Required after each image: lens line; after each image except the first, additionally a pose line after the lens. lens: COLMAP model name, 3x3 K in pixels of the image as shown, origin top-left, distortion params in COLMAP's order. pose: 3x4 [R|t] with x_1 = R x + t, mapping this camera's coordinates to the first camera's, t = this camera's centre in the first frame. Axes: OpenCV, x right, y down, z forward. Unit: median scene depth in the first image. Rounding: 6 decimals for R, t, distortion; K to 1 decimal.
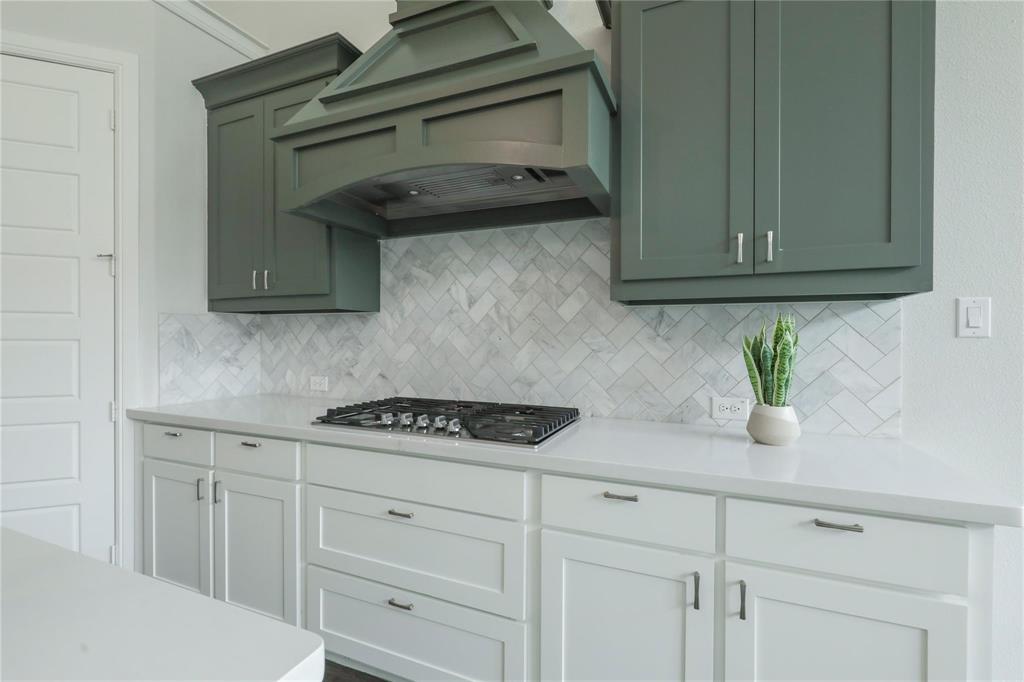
lens RADIAL K [[463.7, 0, 512.0], [0, 463.7, 341.0], [0, 0, 1]] dist [-0.019382, -0.000241]
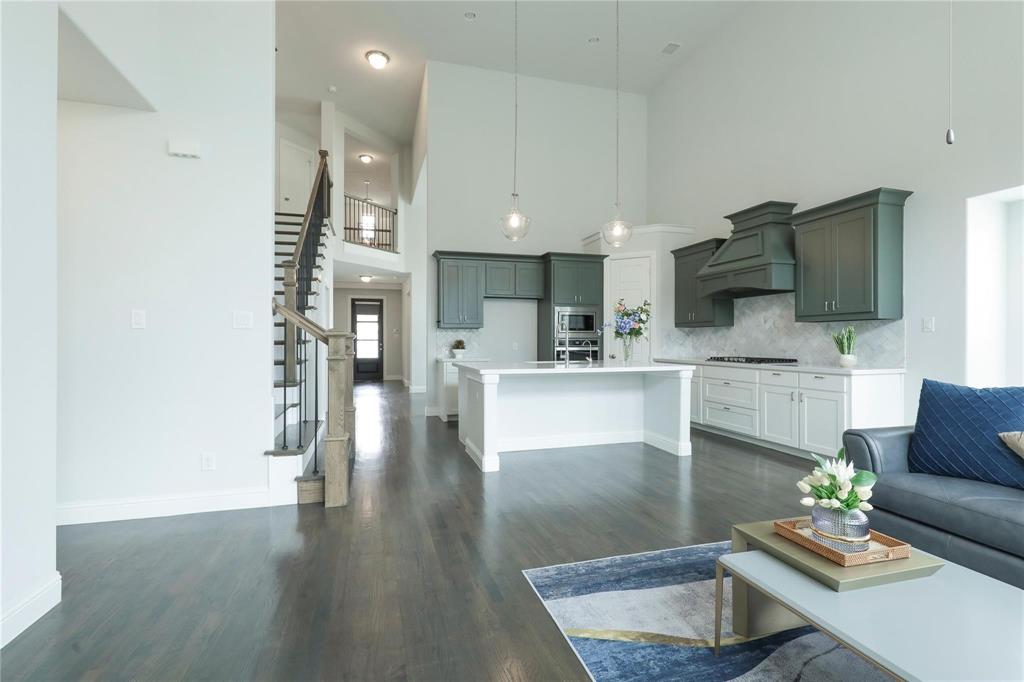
lens RADIAL K [[463.7, 0, 512.0], [0, 463.7, 341.0], [0, 0, 1]] dist [-0.019382, -0.000241]
pose [[0.641307, -0.002672, -0.767280, 1.025236], [-0.007151, 0.999930, -0.009460, 0.063377], [0.767251, 0.011554, 0.641243, -1.850615]]
